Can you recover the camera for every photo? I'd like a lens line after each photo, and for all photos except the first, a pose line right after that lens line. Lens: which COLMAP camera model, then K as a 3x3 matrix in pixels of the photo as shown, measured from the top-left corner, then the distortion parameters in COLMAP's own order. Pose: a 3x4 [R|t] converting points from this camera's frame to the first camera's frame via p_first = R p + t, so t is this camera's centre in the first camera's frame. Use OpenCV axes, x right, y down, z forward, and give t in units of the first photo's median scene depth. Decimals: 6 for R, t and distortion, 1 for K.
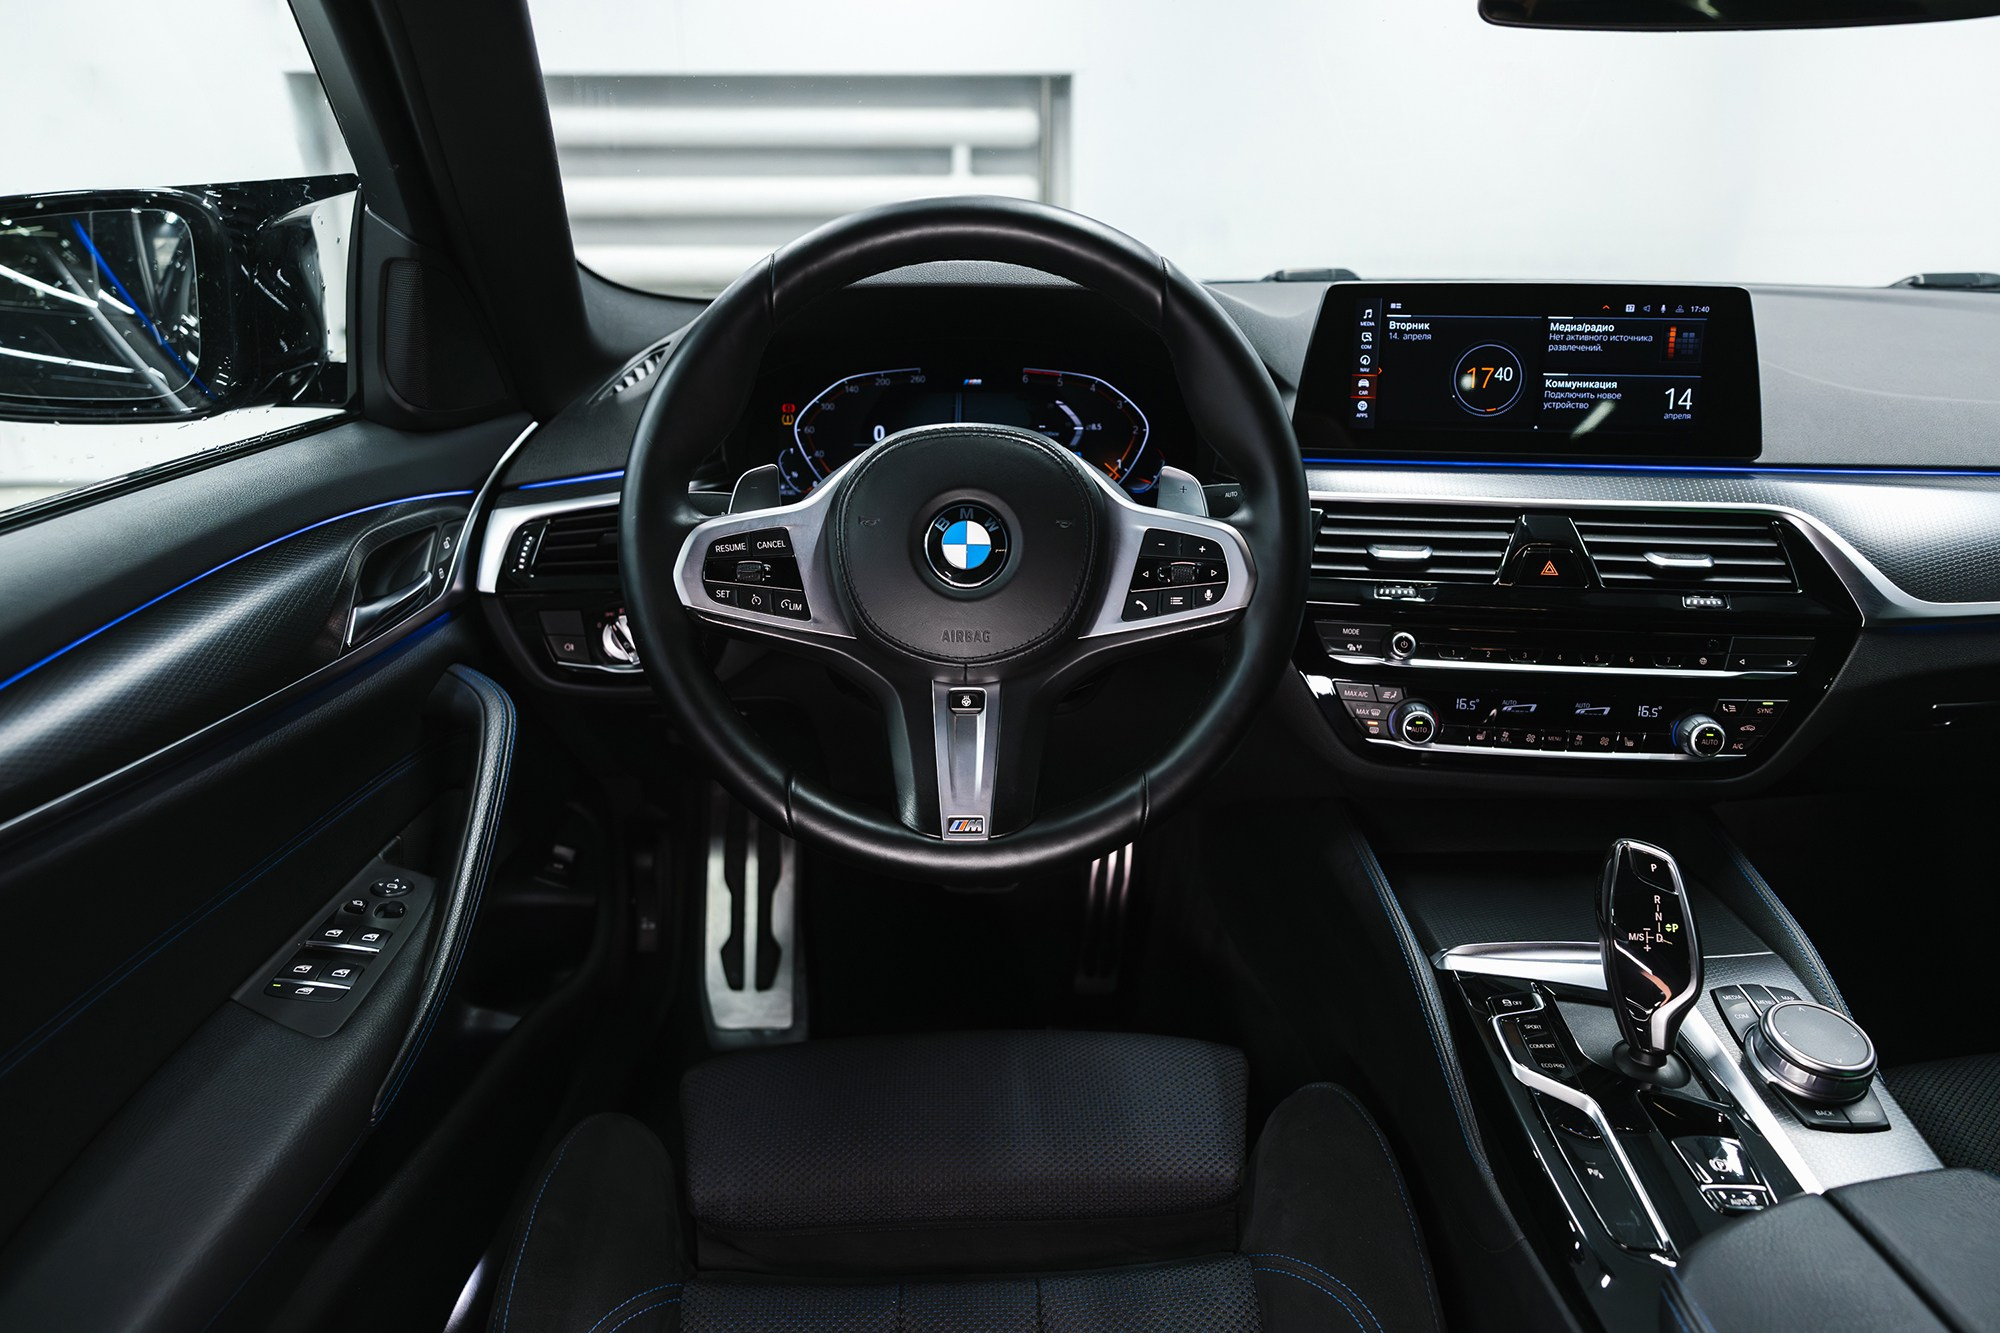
lens RADIAL K [[1376.8, 0, 1018.9], [0, 1376.8, 648.8], [0, 0, 1]] dist [-0.005659, 0.015558]
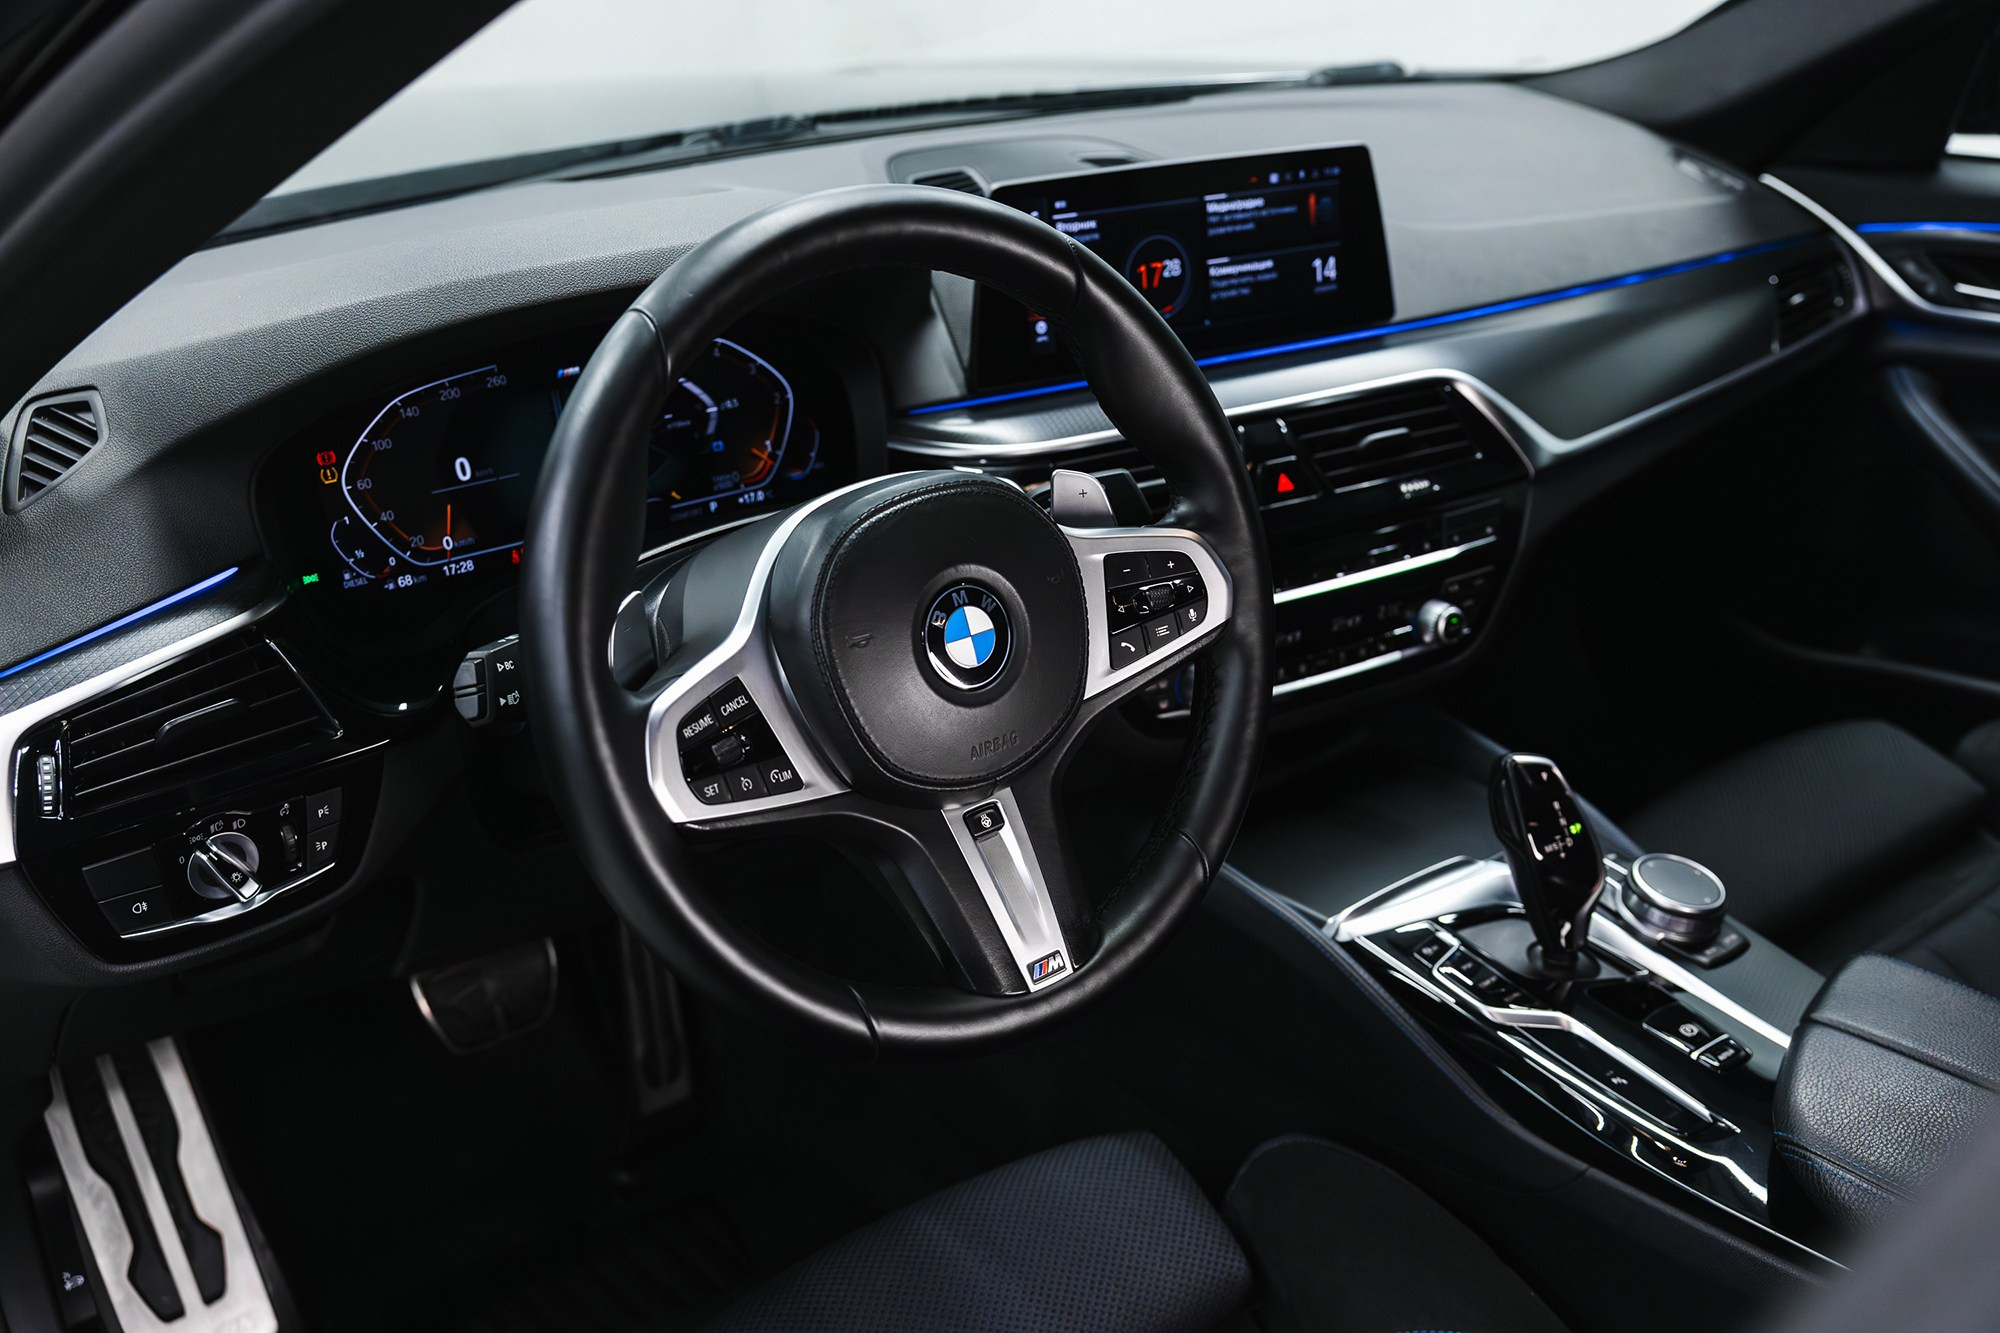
lens RADIAL K [[1915.0, 0, 977.3], [0, 1915.0, 668.7], [0, 0, 1]] dist [-0.011554, 0.000000]
pose [[0.804290, -0.249853, 0.539158, -0.478210], [0.202409, 0.968243, 0.146753, -0.162182], [-0.558703, -0.008902, 0.829320, 0.065249]]
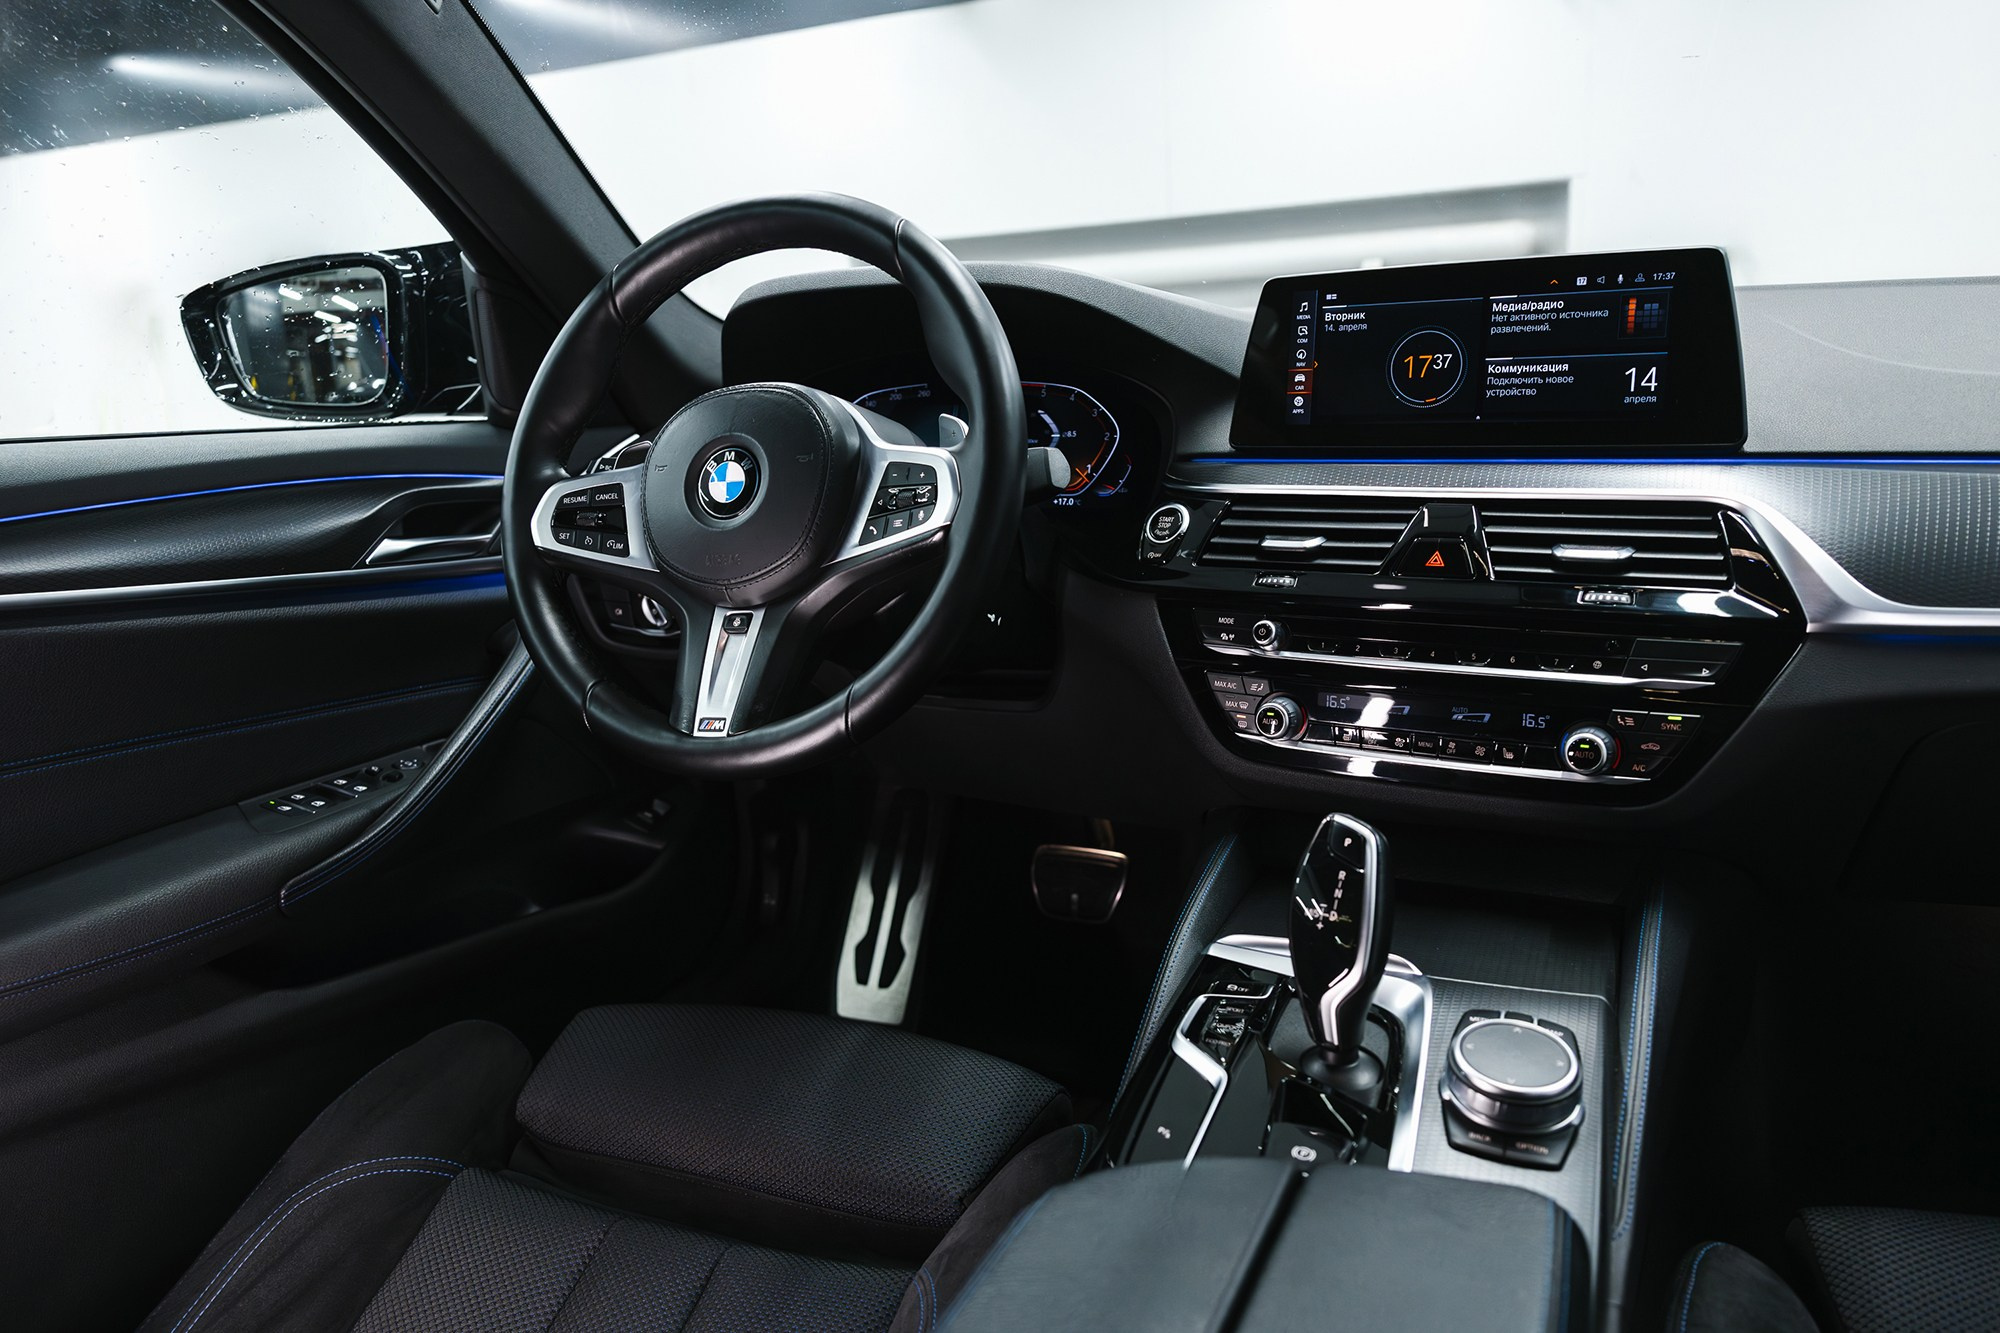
lens RADIAL K [[1376.8, 0, 996.1], [0, 1376.8, 684.0], [0, 0, 1]] dist [-0.005659, 0.015558]
pose [[0.902370, 0.061309, -0.426580, 0.506740], [-0.098265, 0.993026, -0.065146, 0.110077], [0.419611, 0.100703, 0.902101, 0.060706]]
